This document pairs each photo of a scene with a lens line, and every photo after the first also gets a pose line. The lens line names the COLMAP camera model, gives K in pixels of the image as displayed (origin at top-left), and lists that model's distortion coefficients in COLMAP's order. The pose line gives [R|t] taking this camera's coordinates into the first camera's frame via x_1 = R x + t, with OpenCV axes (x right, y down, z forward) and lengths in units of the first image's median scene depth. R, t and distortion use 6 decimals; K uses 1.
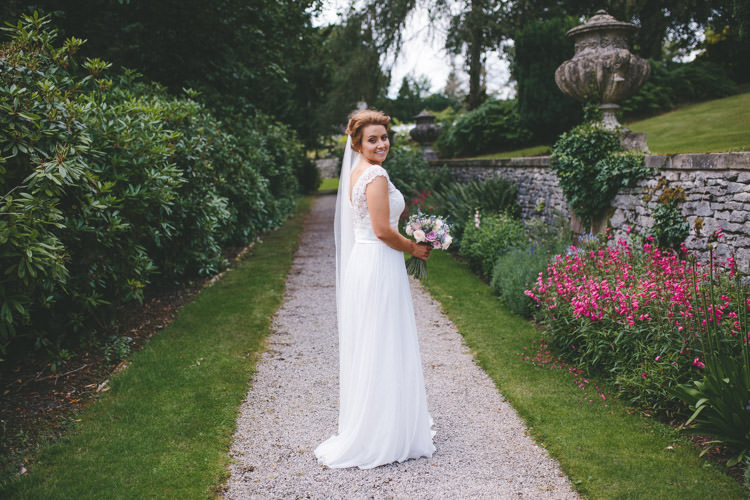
lens RADIAL K [[733.7, 0, 359.0], [0, 733.7, 265.5], [0, 0, 1]] dist [-0.035963, 0.000000]
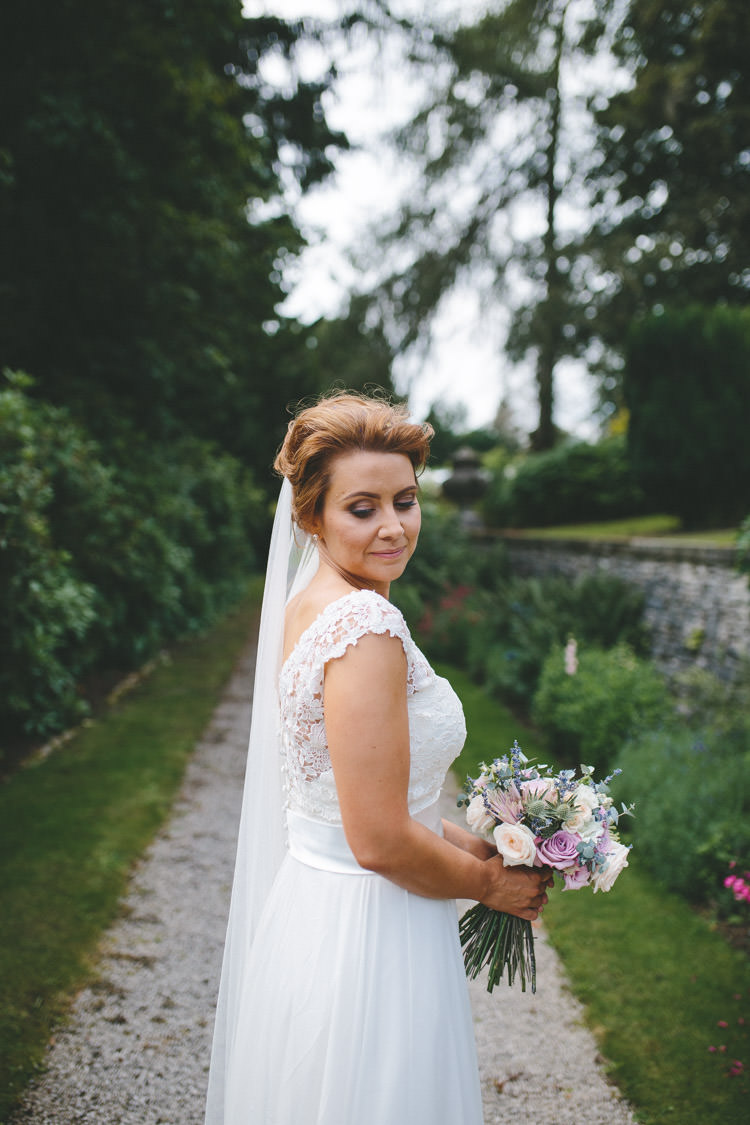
lens RADIAL K [[1100.6, 0, 366.4], [0, 1100.6, 553.7], [0, 0, 1]] dist [-0.035963, 0.000000]
pose [[0.998450, 0.054734, 0.010138, 0.008206], [-0.053243, 0.992177, -0.112918, -0.053044], [-0.016239, 0.112204, 0.993553, 0.303251]]
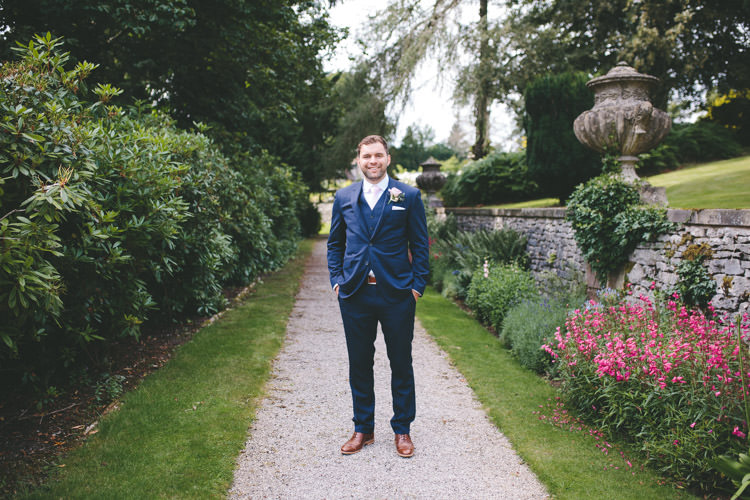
lens RADIAL K [[733.7, 0, 358.4], [0, 733.7, 257.5], [0, 0, 1]] dist [-0.035963, 0.000000]
pose [[0.999014, 0.044353, 0.001802, -0.014773], [-0.044103, 0.996355, -0.073017, 0.000779], [-0.005034, 0.072865, 0.997329, 0.037767]]
